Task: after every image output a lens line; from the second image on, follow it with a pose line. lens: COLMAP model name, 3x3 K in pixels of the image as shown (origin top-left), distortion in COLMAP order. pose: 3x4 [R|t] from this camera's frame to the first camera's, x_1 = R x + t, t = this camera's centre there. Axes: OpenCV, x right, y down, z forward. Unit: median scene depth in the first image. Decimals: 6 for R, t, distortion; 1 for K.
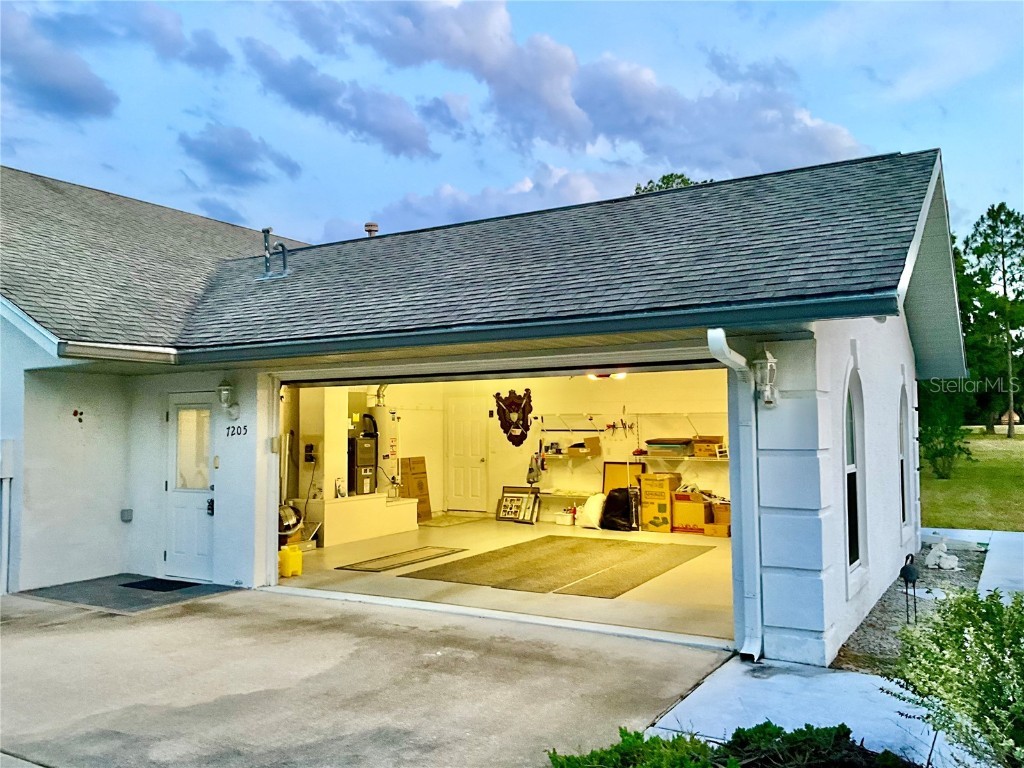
lens RADIAL K [[839.0, 0, 512.0], [0, 839.0, 384.0], [0, 0, 1]] dist [0.002998, -0.007837]
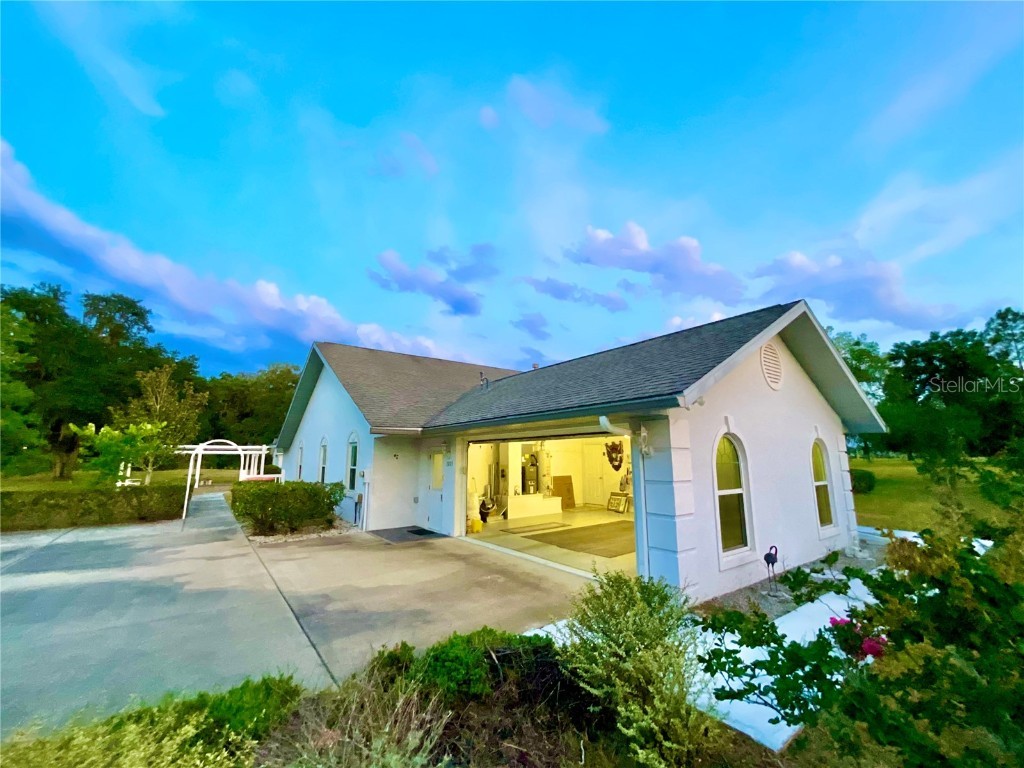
lens RADIAL K [[411.2, 0, 512.0], [0, 411.2, 384.0], [0, 0, 1]] dist [-0.000058, 0.000024]
pose [[0.922390, -0.062977, -0.381091, 0.189589], [0.015420, 0.991836, -0.126583, -0.010562], [0.385952, 0.110882, 0.915831, 0.021569]]
